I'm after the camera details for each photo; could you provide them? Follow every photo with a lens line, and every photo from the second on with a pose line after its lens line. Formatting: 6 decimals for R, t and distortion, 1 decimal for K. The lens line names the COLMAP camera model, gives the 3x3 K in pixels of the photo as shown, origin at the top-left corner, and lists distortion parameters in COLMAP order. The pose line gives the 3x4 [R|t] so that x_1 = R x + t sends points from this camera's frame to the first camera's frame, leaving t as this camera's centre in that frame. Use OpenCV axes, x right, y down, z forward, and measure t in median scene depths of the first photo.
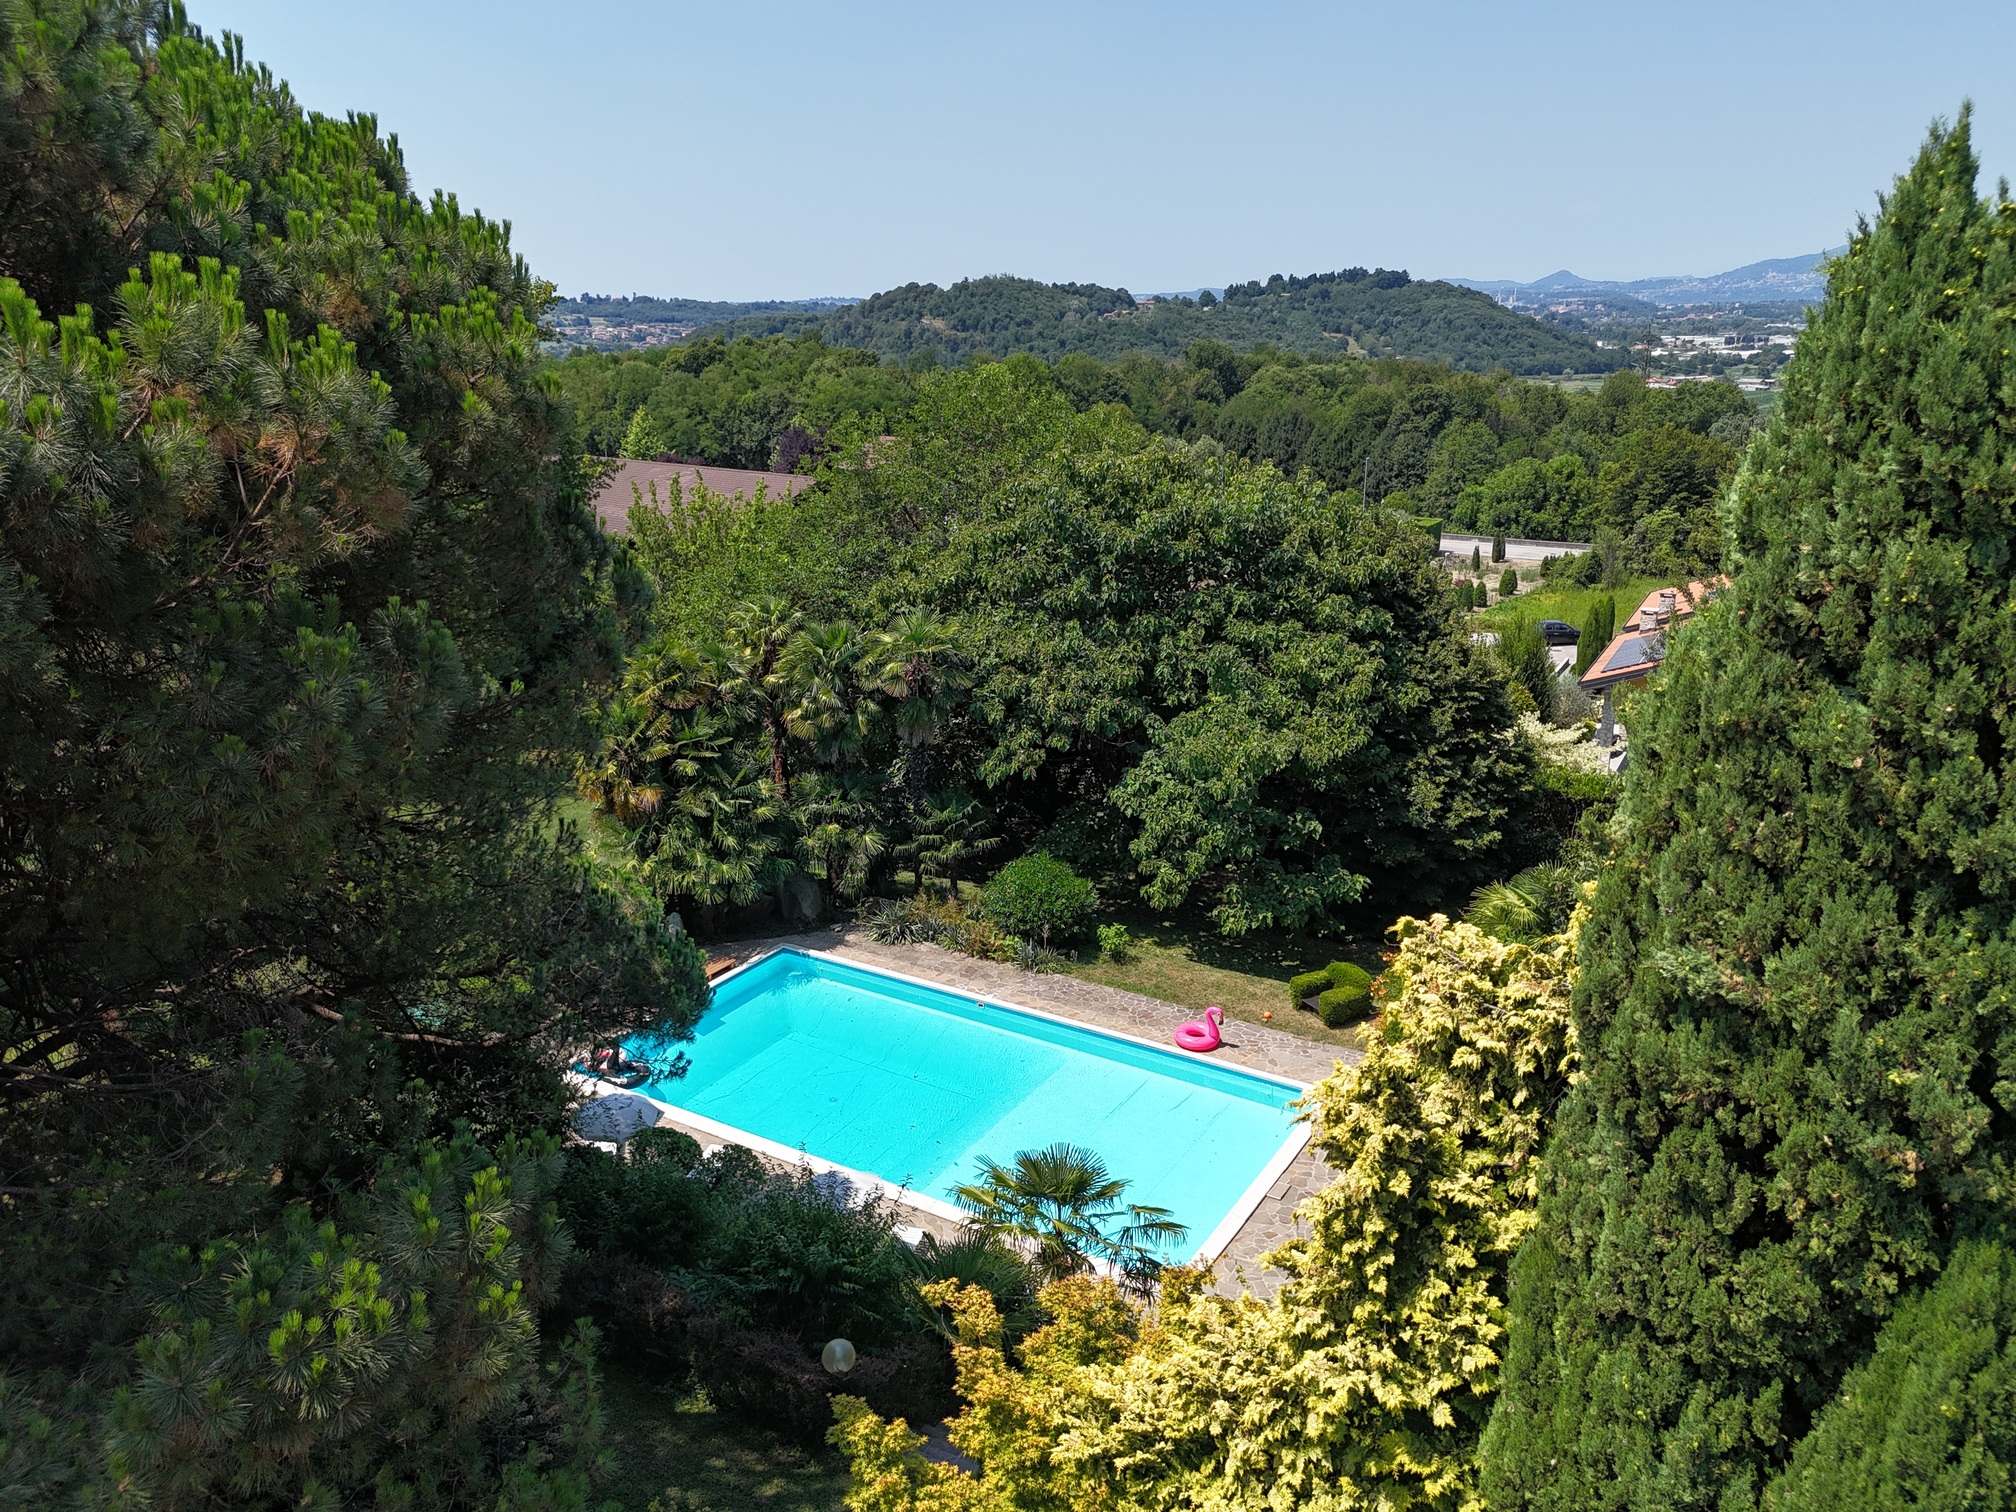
lens RADIAL K [[1506.3, 0, 1016.3], [0, 1506.3, 751.2], [0, 0, 1]] dist [0.082929, -0.087283]
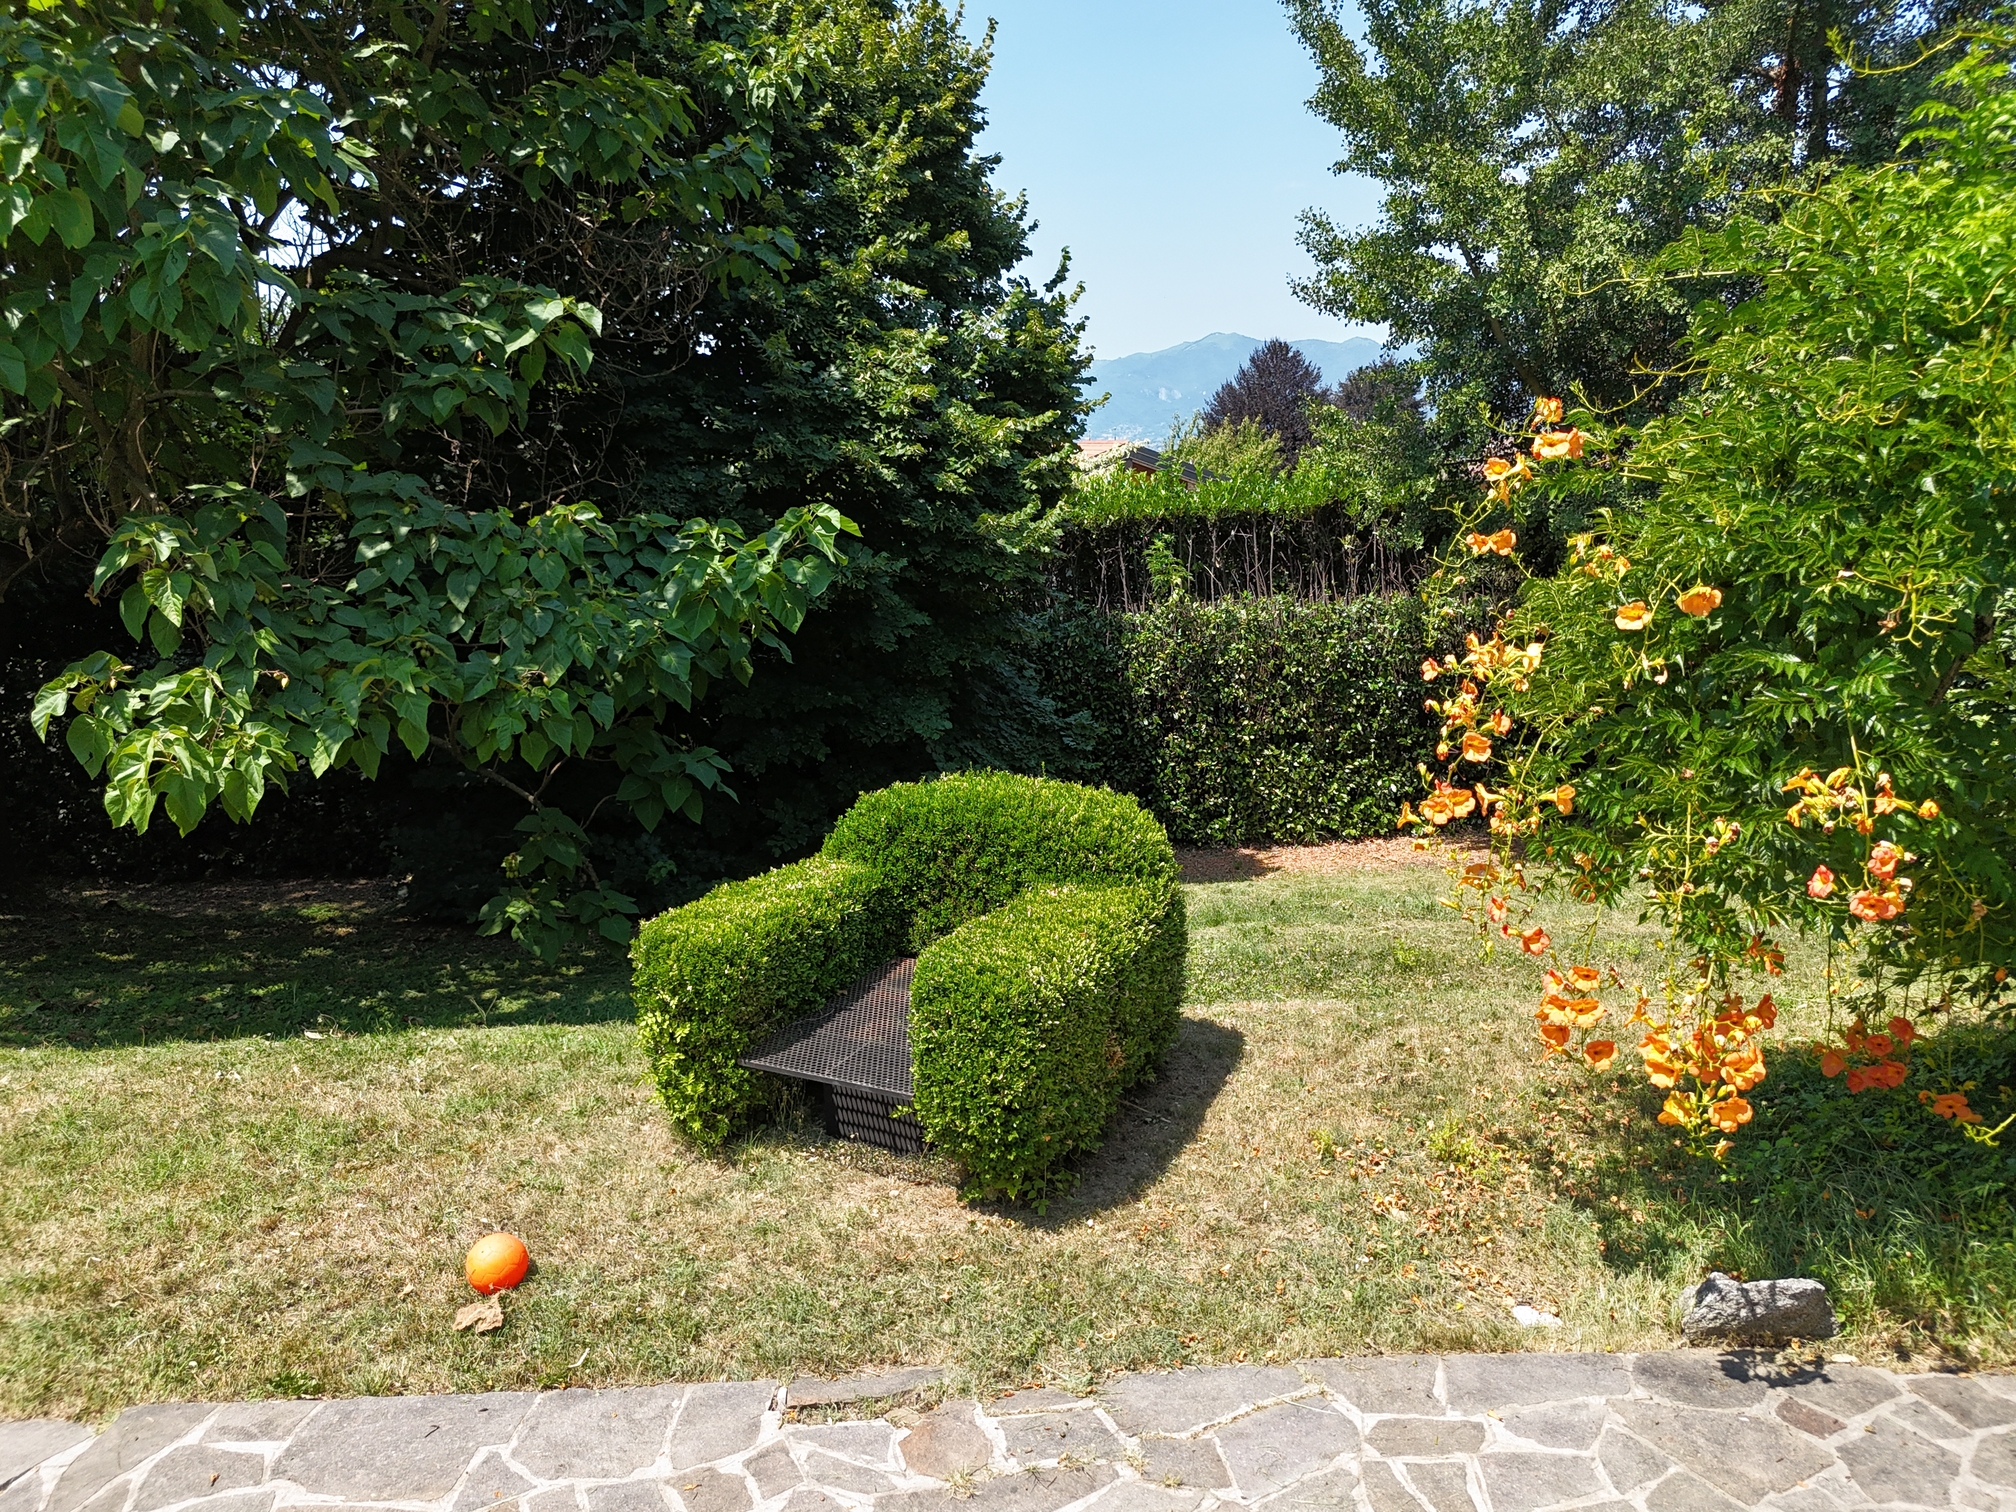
lens RADIAL K [[1506.3, 0, 1030.3], [0, 1506.3, 777.5], [0, 0, 1]] dist [0.082929, -0.087283]
pose [[0.837551, -0.120504, 0.532904, 0.128970], [0.170814, 0.984234, -0.045902, 0.136353], [-0.518971, 0.129472, 0.844930, 0.794393]]
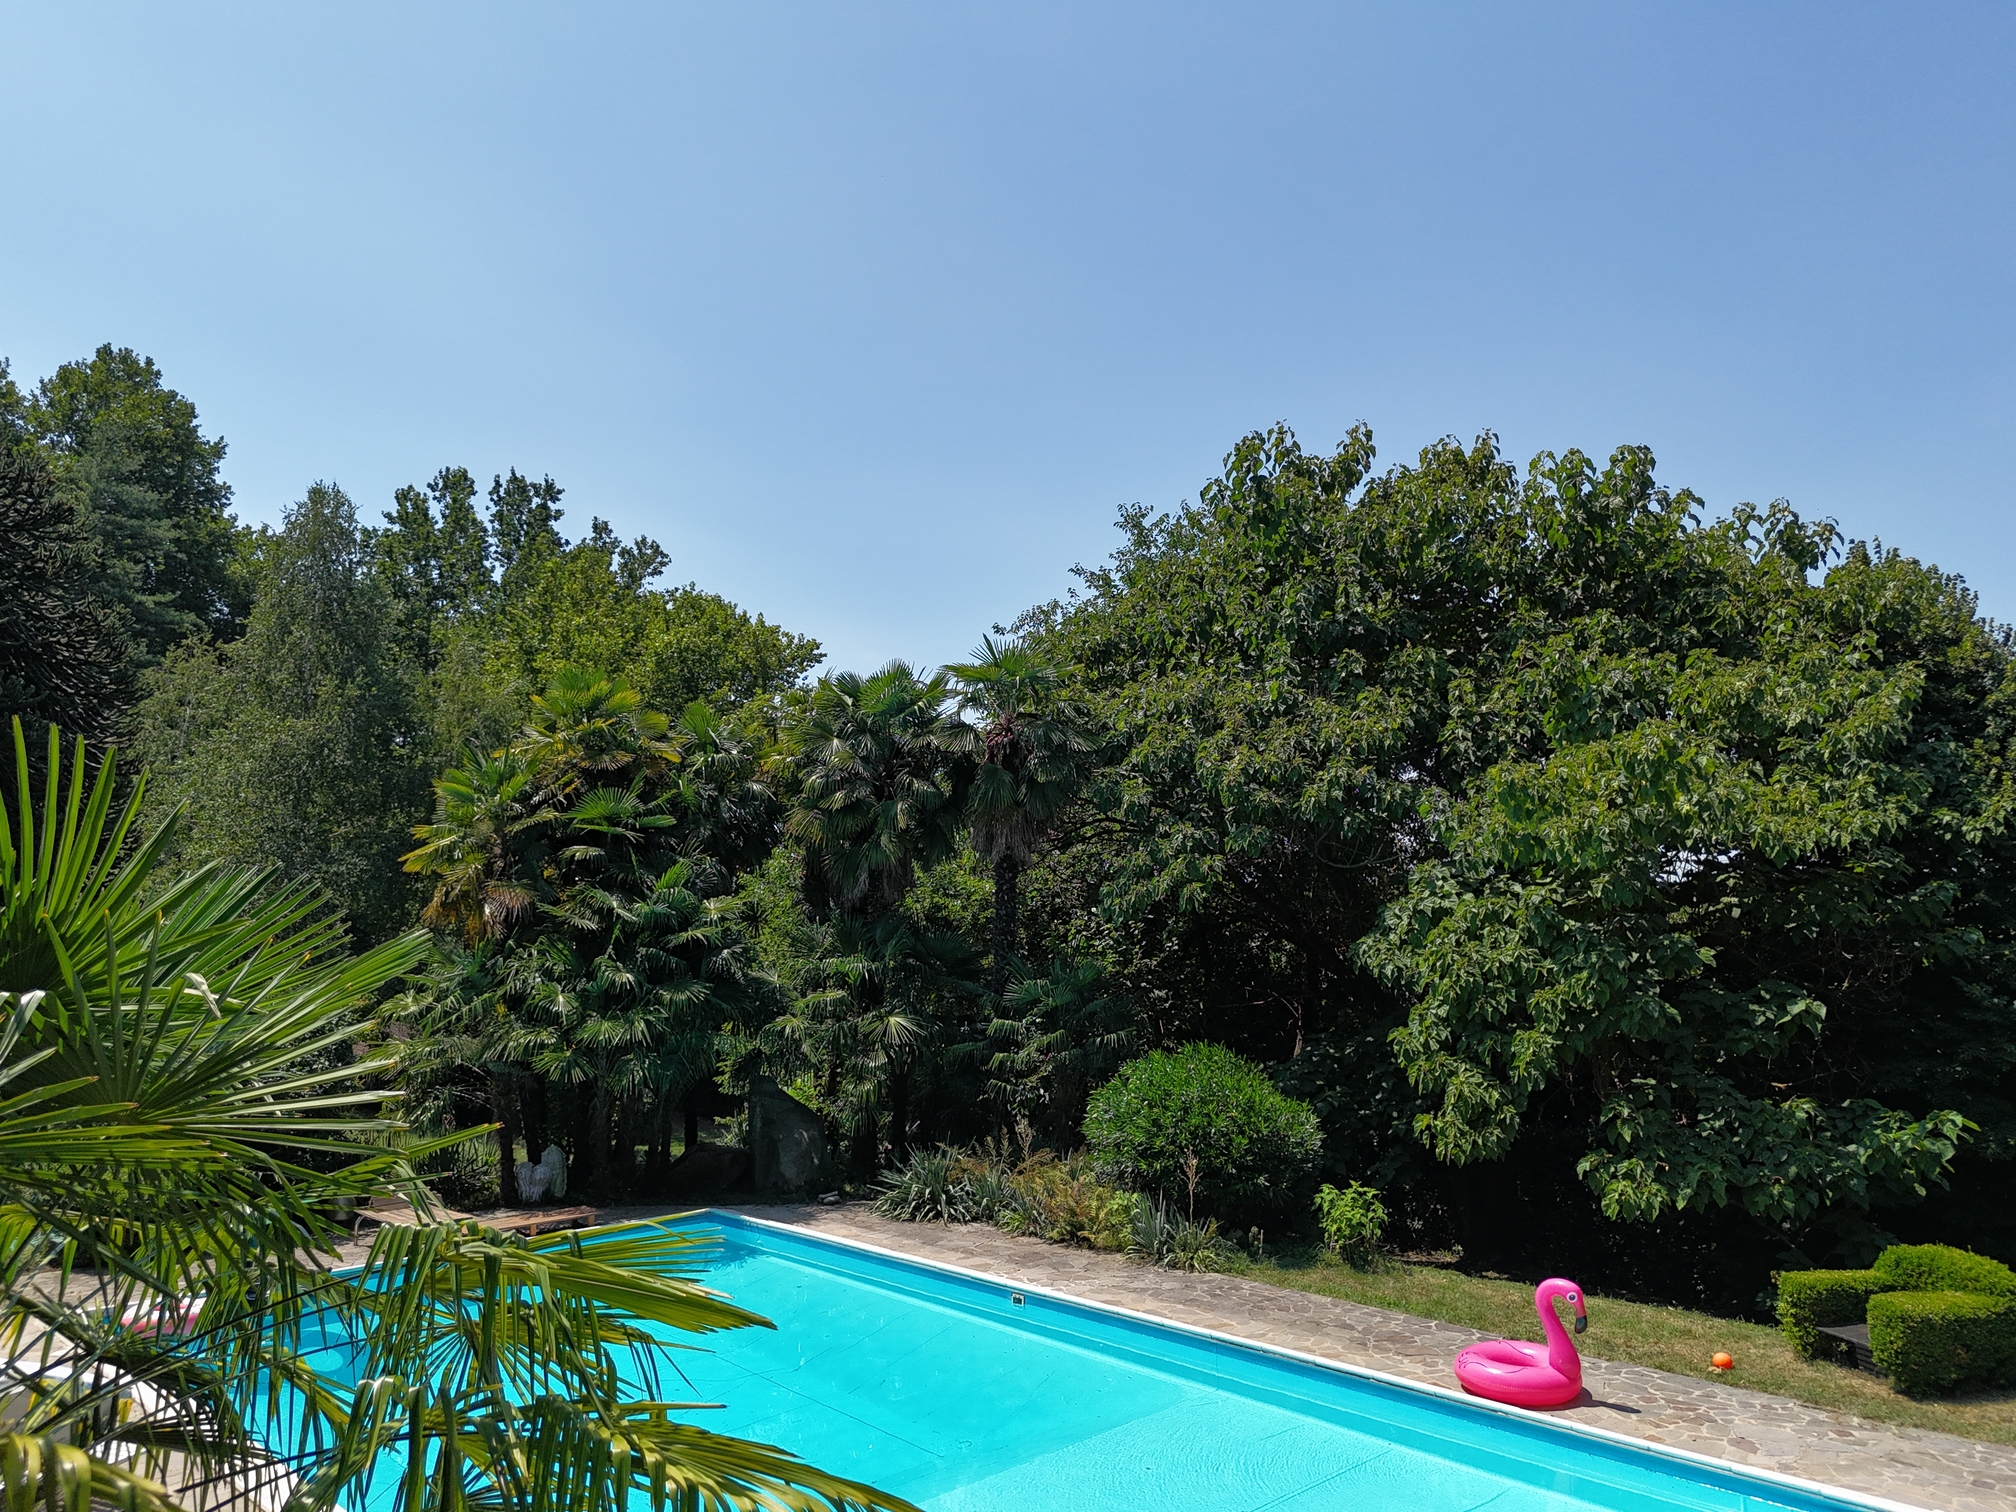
lens RADIAL K [[1506.3, 0, 1010.2], [0, 1506.3, 753.3], [0, 0, 1]] dist [0.082929, -0.087283]
pose [[0.962758, -0.028682, -0.268838, 0.091653], [-0.081253, 0.917695, -0.388889, 0.180081], [0.257865, 0.396250, 0.881188, 0.500484]]
